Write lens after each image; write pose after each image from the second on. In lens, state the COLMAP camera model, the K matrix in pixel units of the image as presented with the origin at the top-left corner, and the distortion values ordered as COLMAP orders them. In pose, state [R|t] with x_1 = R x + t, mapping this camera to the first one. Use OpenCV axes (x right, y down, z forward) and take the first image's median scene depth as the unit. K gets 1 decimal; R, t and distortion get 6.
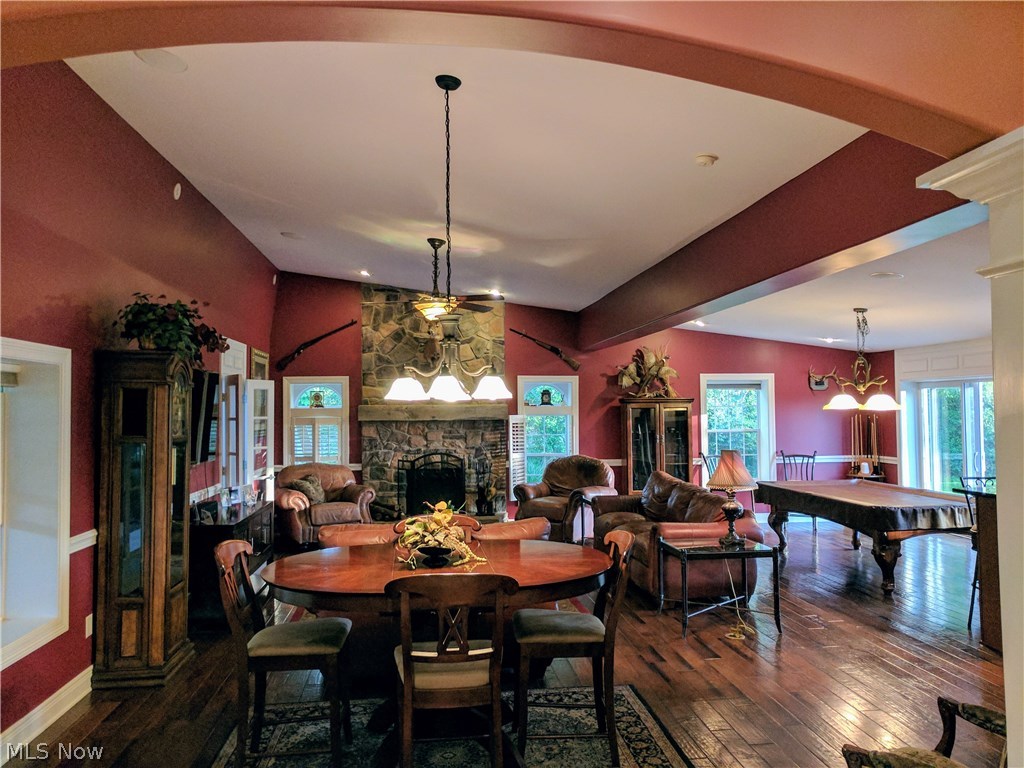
lens RADIAL K [[769.6, 0, 515.5], [0, 769.6, 380.3], [0, 0, 1]] dist [-0.004394, 0.007848]
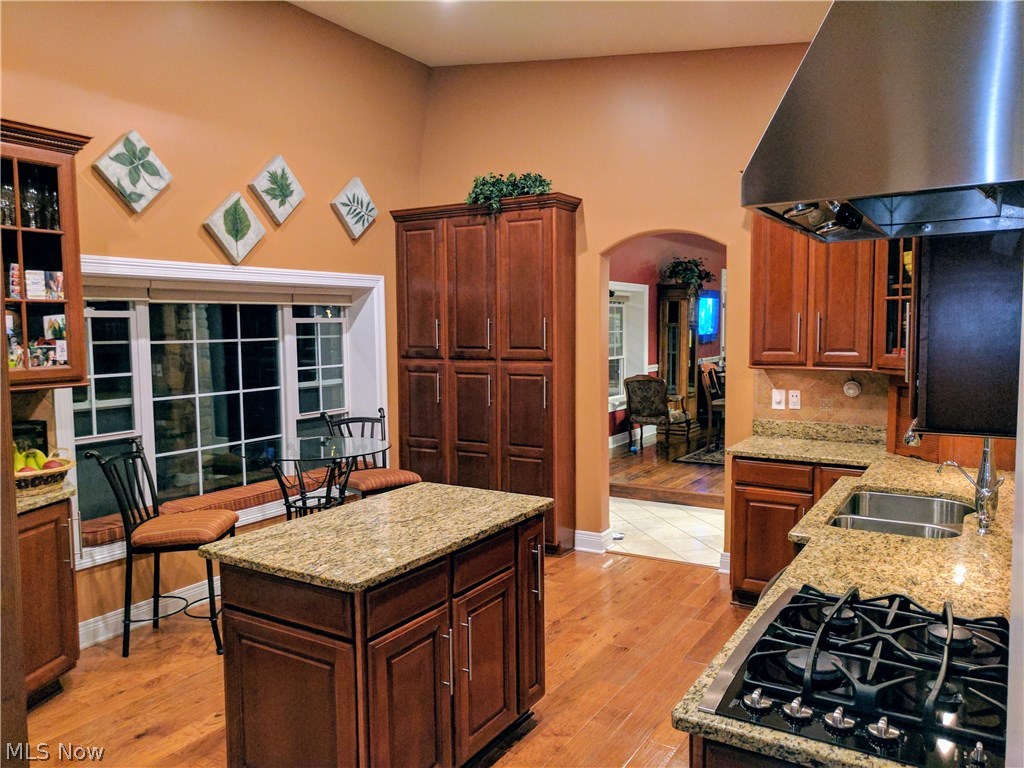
lens RADIAL K [[769.6, 0, 512.0], [0, 769.6, 385.3], [0, 0, 1]] dist [-0.004394, 0.007848]
pose [[0.781544, 0.052706, -0.621620, 0.107722], [0.022454, 0.993403, 0.112459, -0.001810], [0.623446, -0.101850, 0.775204, -0.209134]]
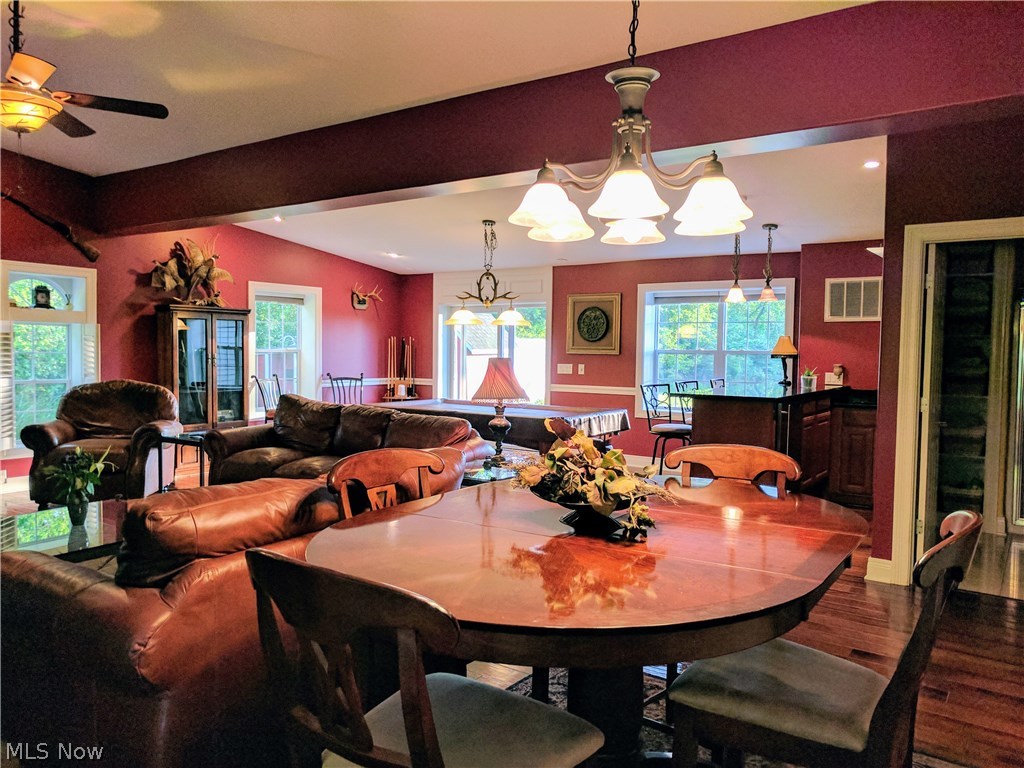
lens RADIAL K [[769.6, 0, 512.3], [0, 769.6, 391.3], [0, 0, 1]] dist [-0.004394, 0.007848]
pose [[0.658043, -0.023624, 0.752610, -0.201706], [-0.046930, 0.996278, 0.072306, 0.037069], [-0.751517, -0.082901, 0.654485, 0.242131]]
